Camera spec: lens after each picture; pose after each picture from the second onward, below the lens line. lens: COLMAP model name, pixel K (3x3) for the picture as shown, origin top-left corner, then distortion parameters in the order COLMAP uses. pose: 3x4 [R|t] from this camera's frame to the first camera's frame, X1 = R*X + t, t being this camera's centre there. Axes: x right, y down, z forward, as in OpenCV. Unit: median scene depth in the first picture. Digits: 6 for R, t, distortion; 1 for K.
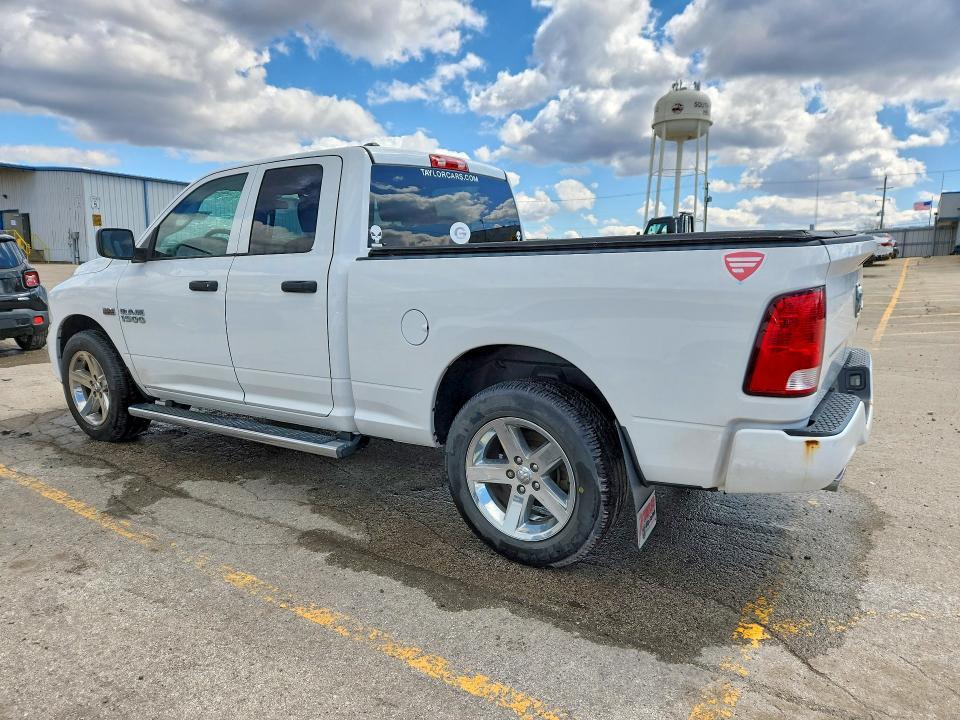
lens RADIAL K [[692.7, 0, 480.0], [0, 692.7, 360.0], [0, 0, 1]] dist [0.008795, 0.004332]
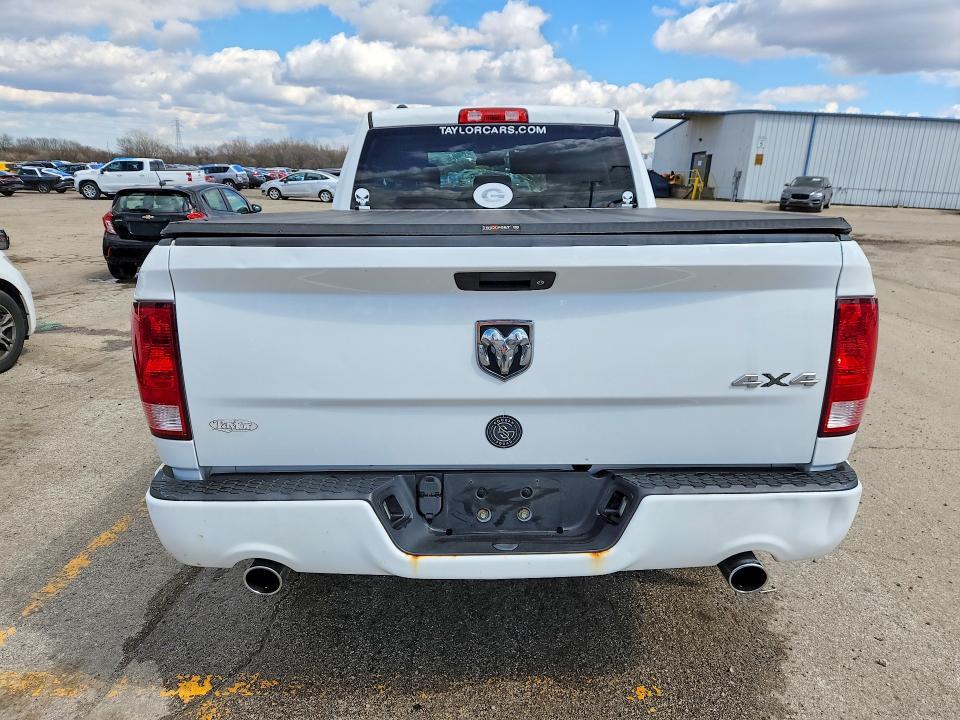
lens RADIAL K [[672.7, 0, 480.0], [0, 672.7, 360.0], [0, 0, 1]] dist [0.003199, -0.005551]
pose [[0.516940, 0.228421, -0.824983, 0.852081], [-0.145761, 0.973155, 0.178112, -0.149334], [0.843520, 0.028177, 0.536358, 0.610735]]
